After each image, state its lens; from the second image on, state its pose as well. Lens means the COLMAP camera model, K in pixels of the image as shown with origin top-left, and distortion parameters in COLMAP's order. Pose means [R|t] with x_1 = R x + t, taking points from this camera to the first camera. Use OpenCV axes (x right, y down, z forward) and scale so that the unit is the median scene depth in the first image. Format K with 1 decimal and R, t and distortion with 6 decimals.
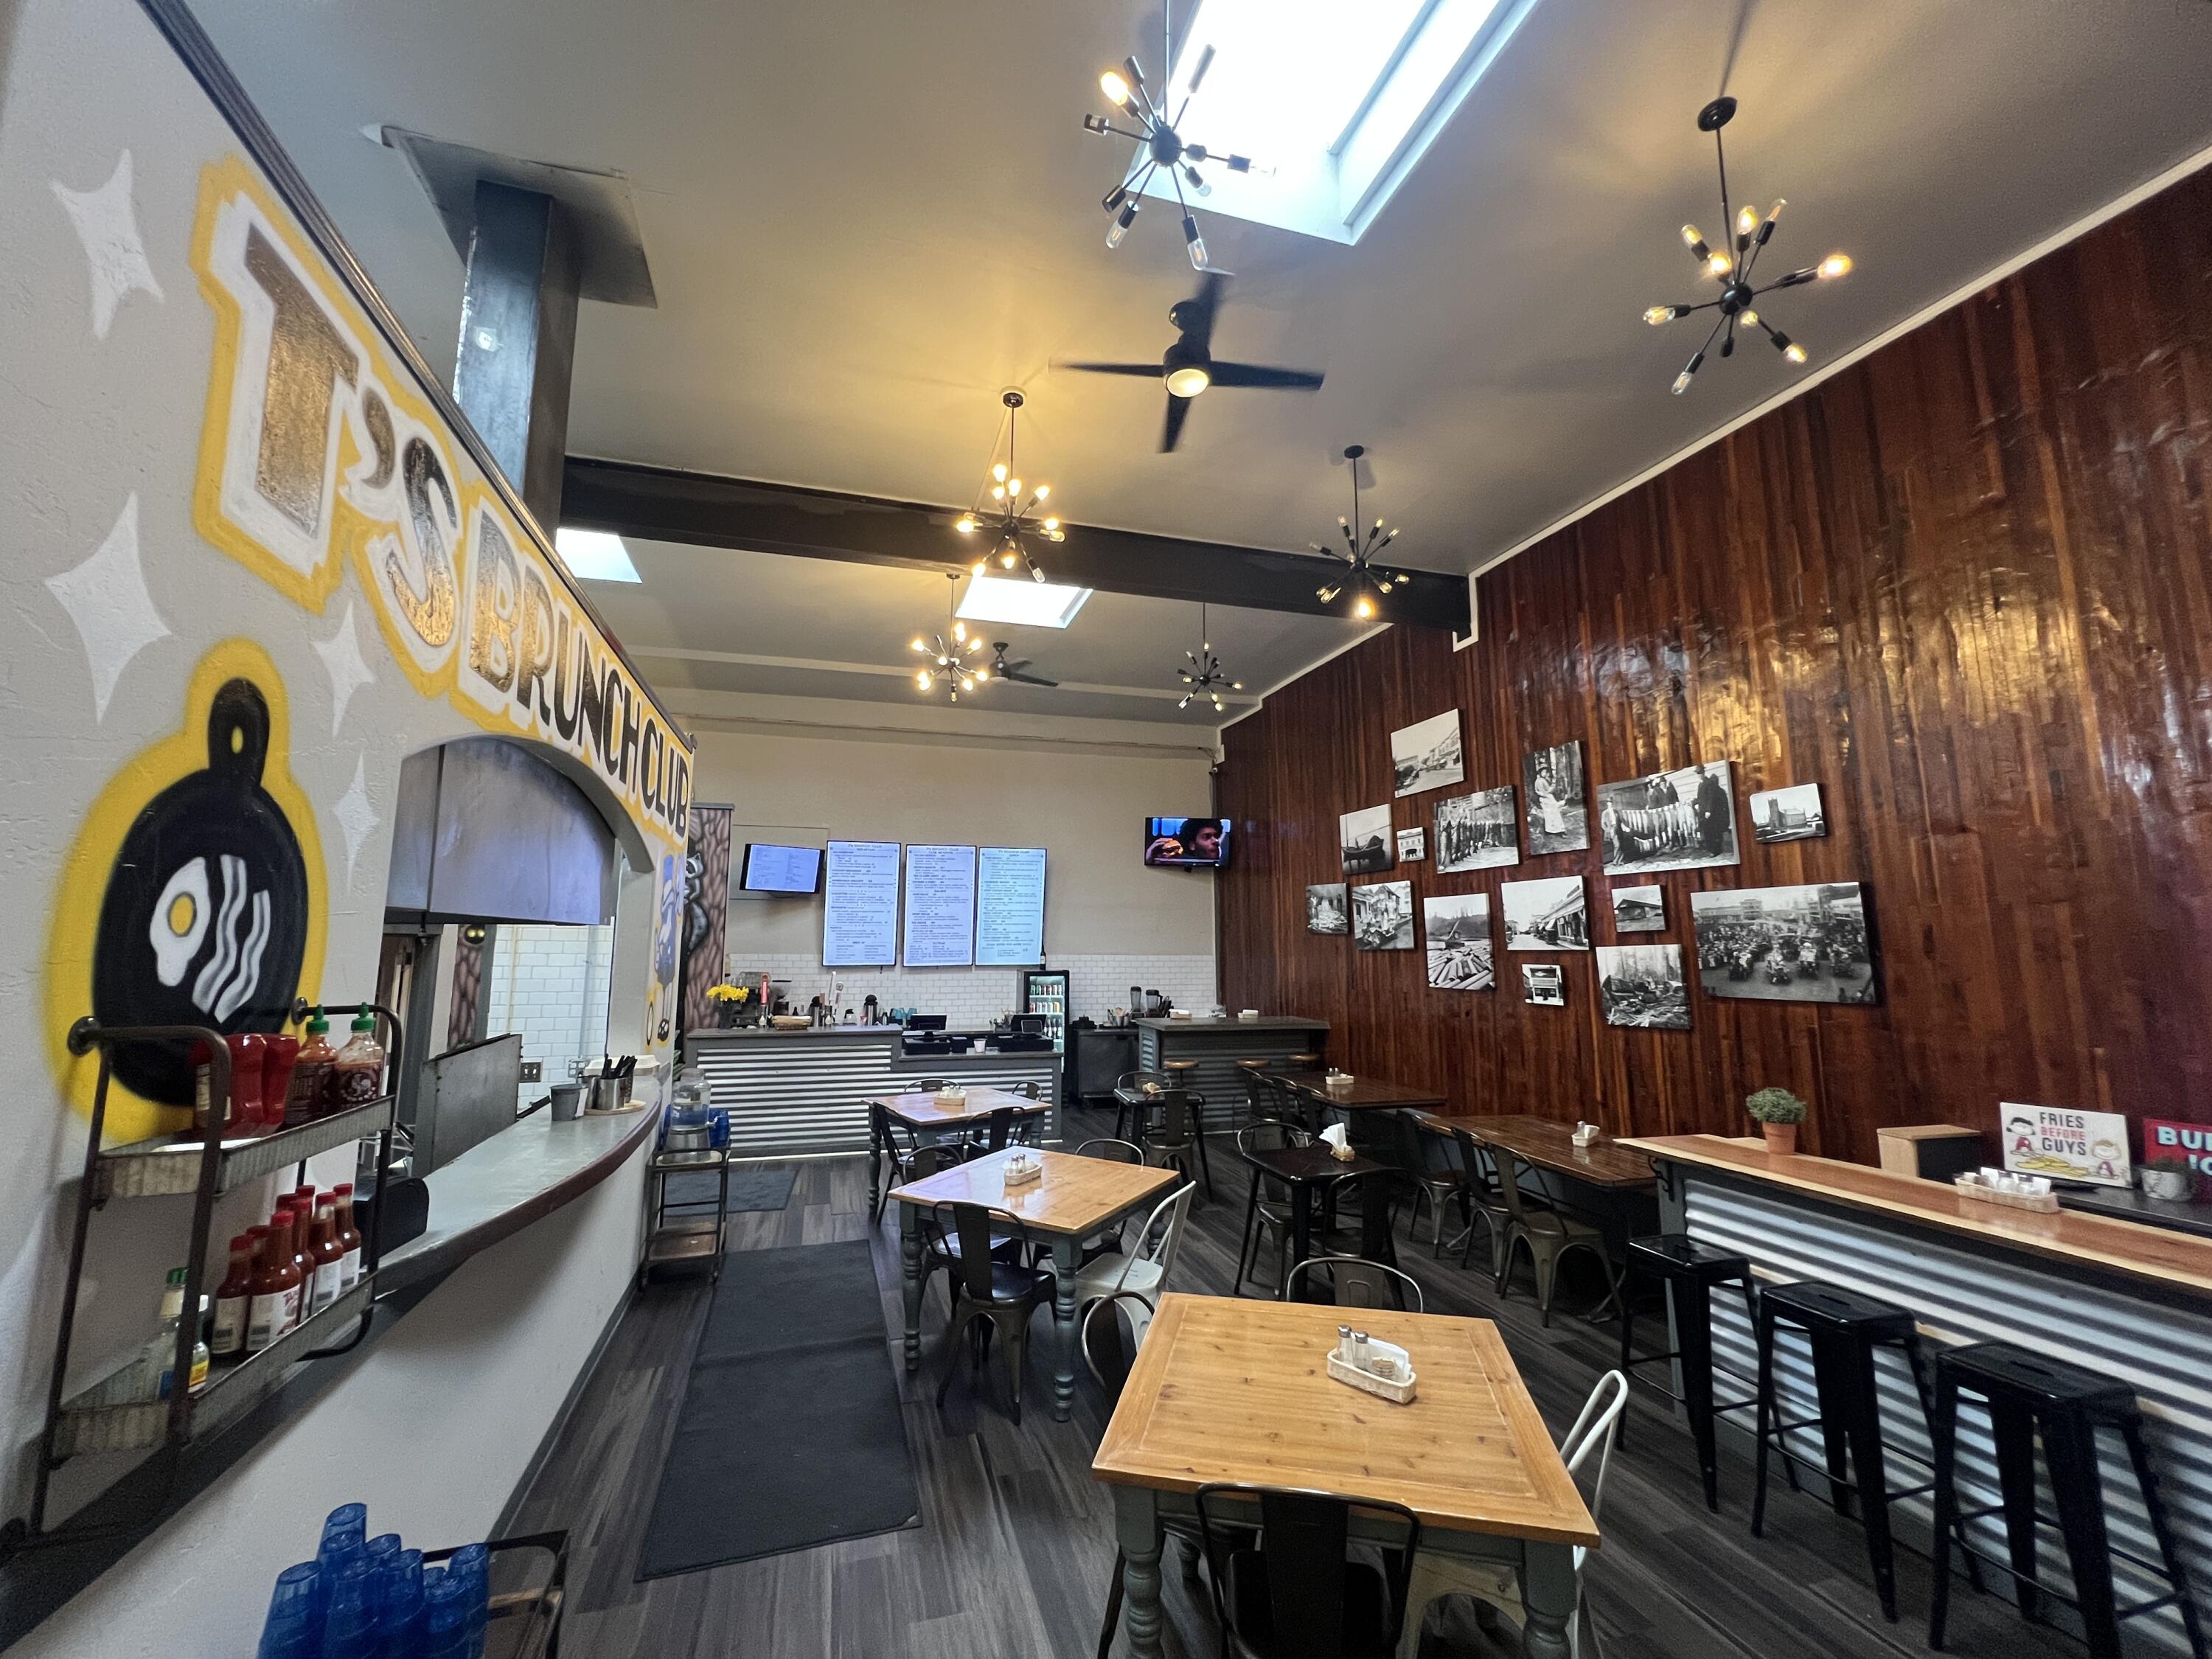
lens RADIAL K [[886.5, 0, 1097.9], [0, 886.5, 826.5], [0, 0, 1]] dist [-0.002033, 0.000448]
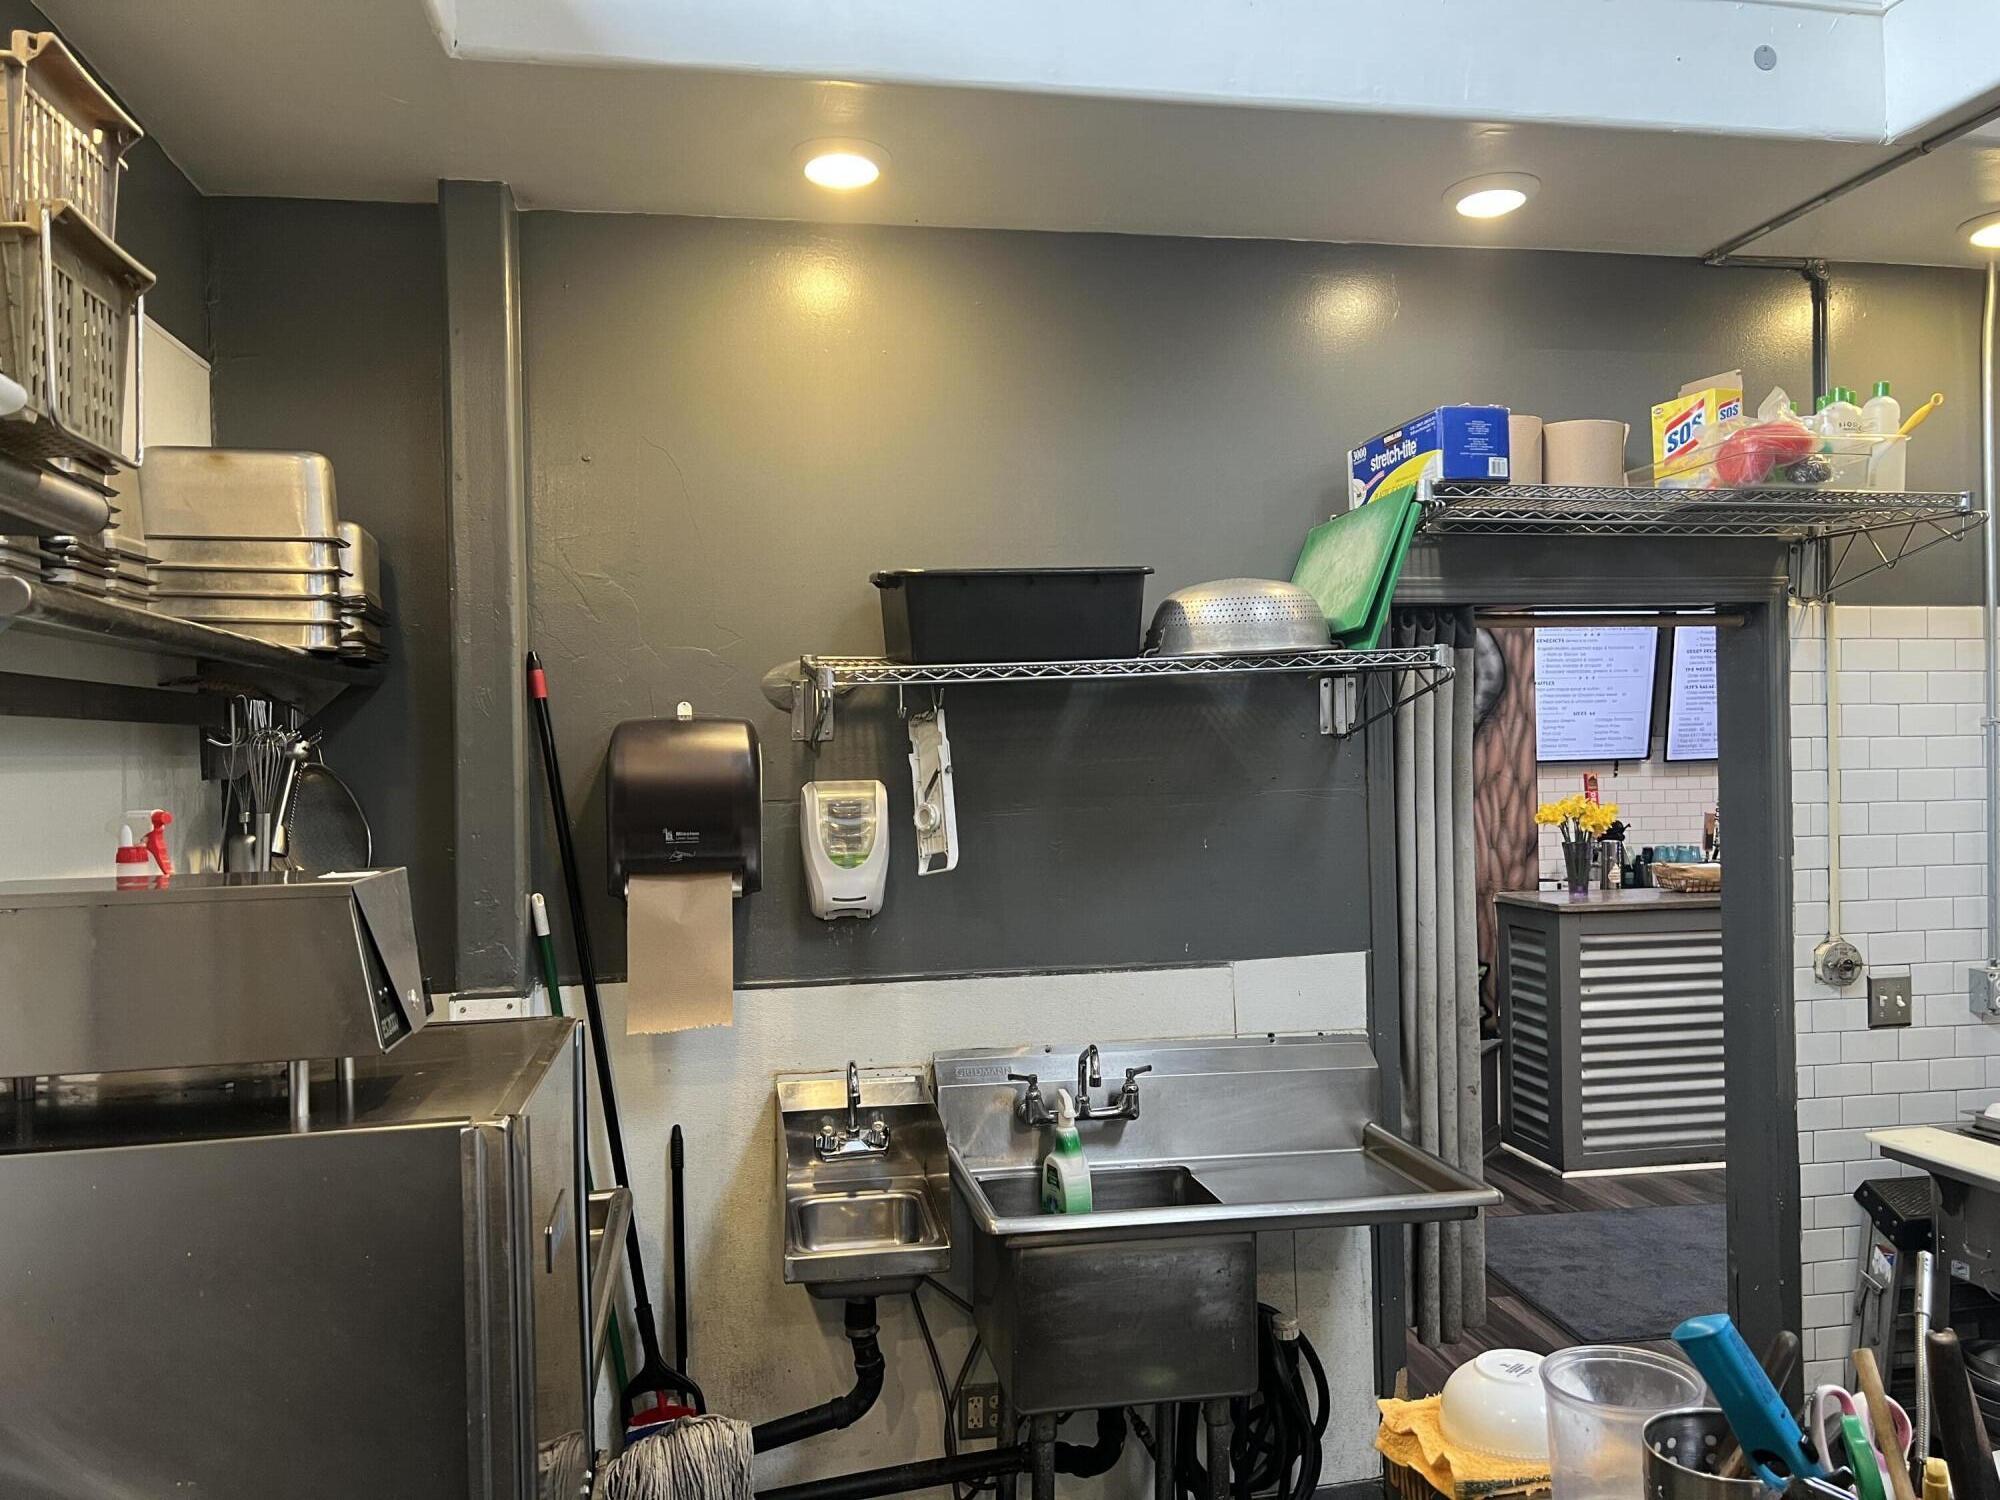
lens RADIAL K [[1511.9, 0, 996.5], [0, 1511.9, 751.7], [0, 0, 1]] dist [-0.000614, -0.000343]
pose [[0.993086, -0.018066, -0.115993, -0.762780], [0.033613, 0.990477, 0.133516, 0.049829], [0.112476, -0.136491, 0.984235, 0.244580]]
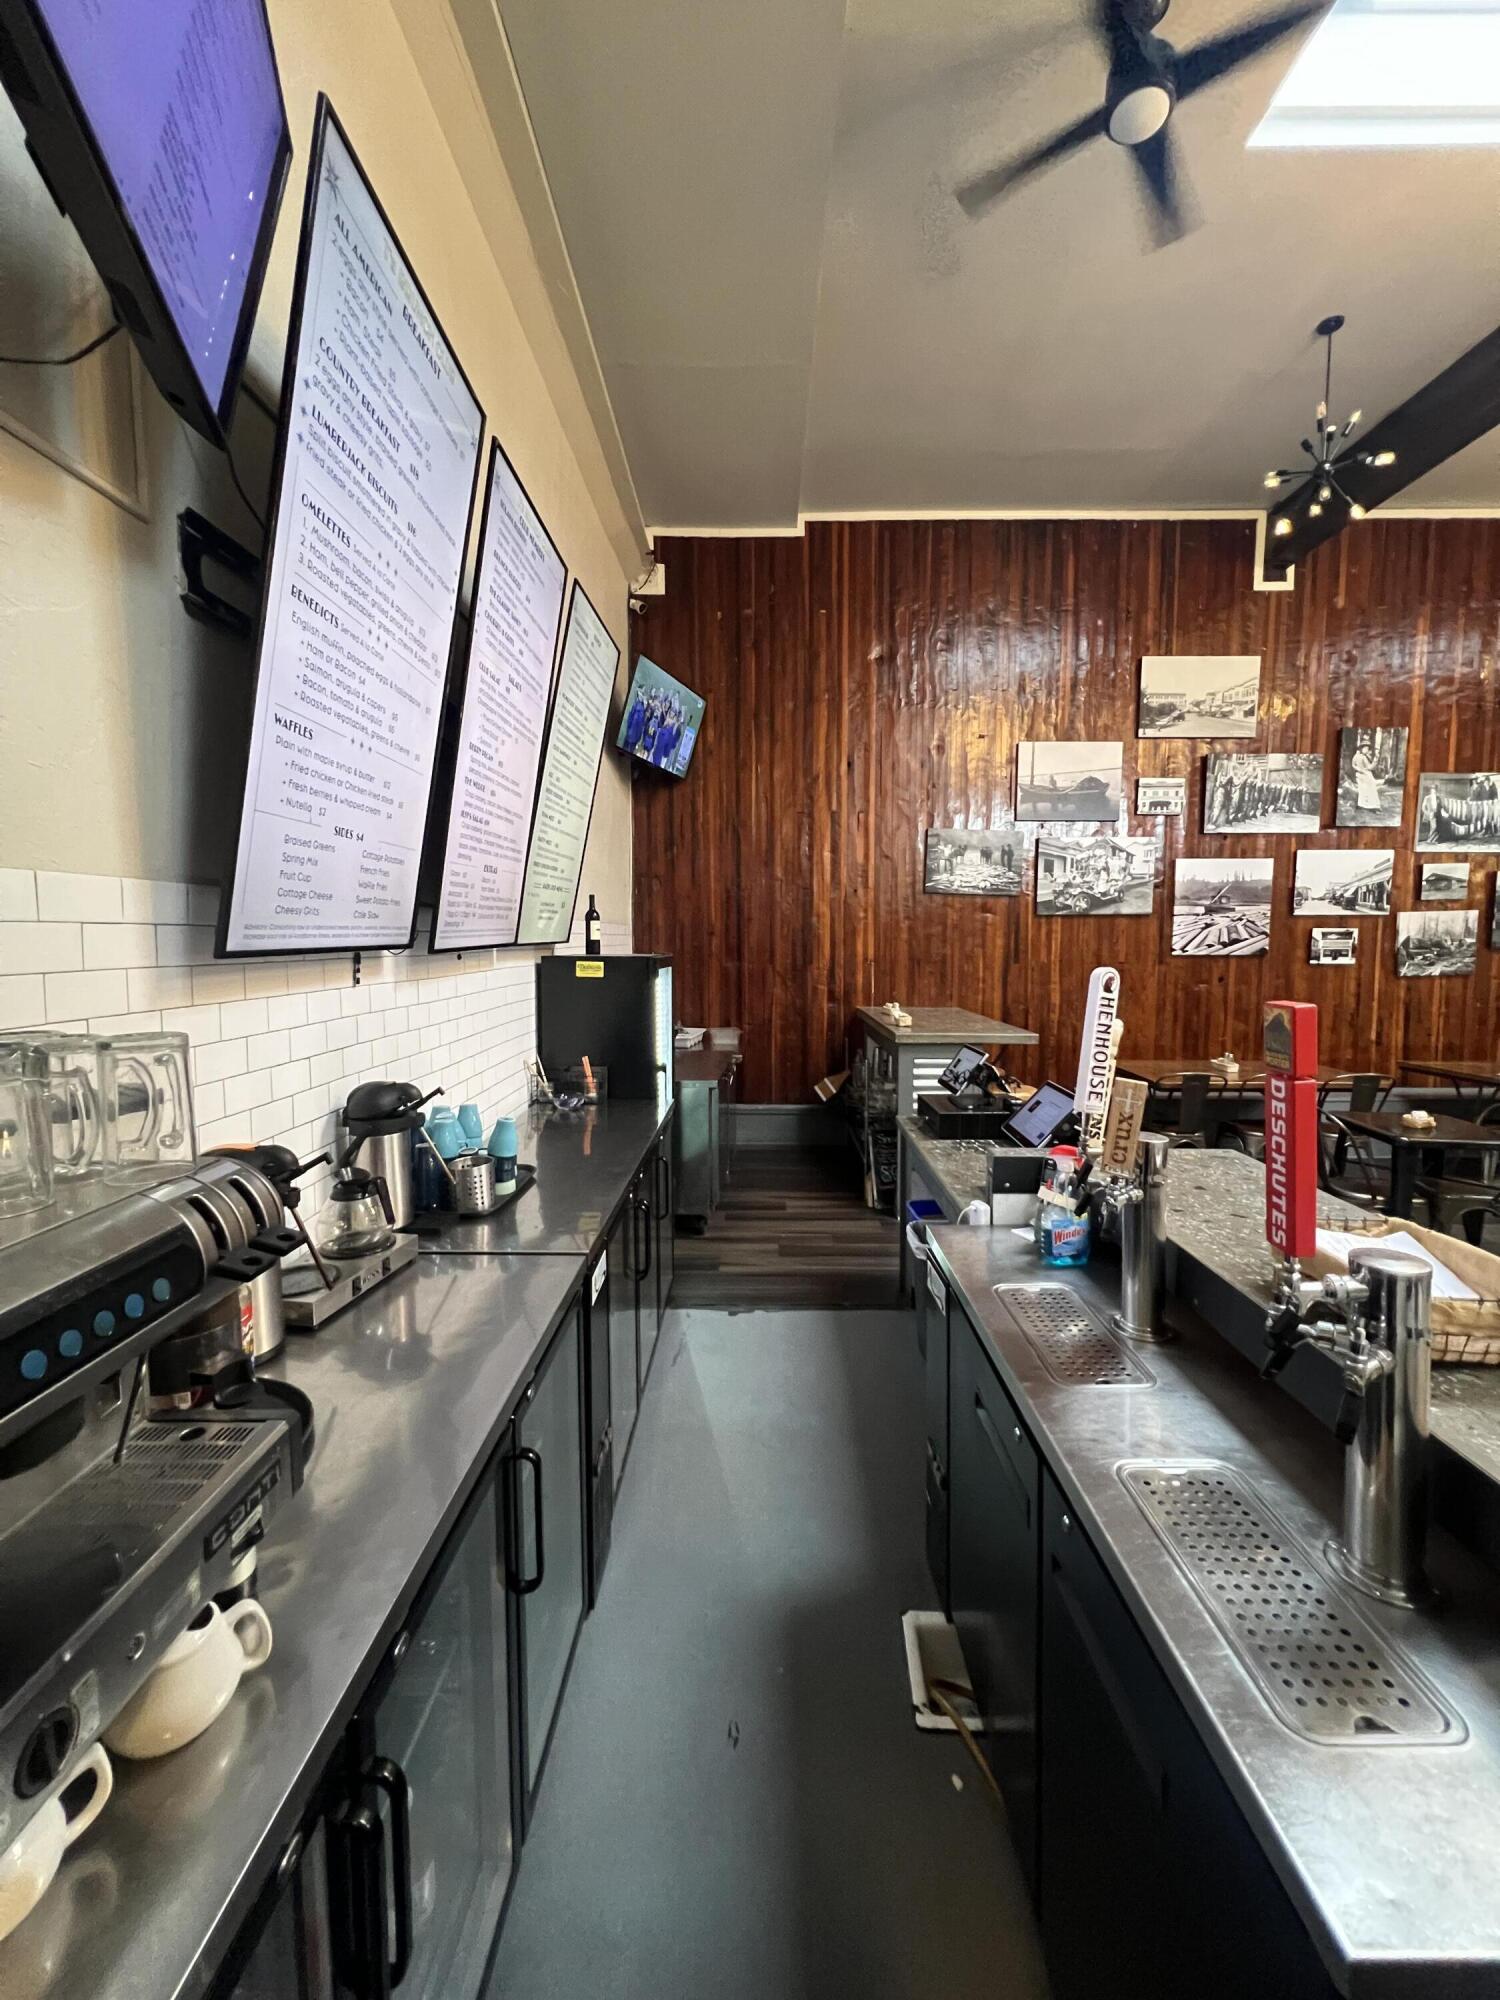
lens RADIAL K [[799.1, 0, 755.5], [0, 799.1, 991.4], [0, 0, 1]] dist [-0.003051, 0.000379]
pose [[0.303858, -0.068485, 0.950253, -0.637260], [-0.129331, 0.985215, 0.112360, 0.208228], [-0.943898, -0.157039, 0.290509, 1.336905]]
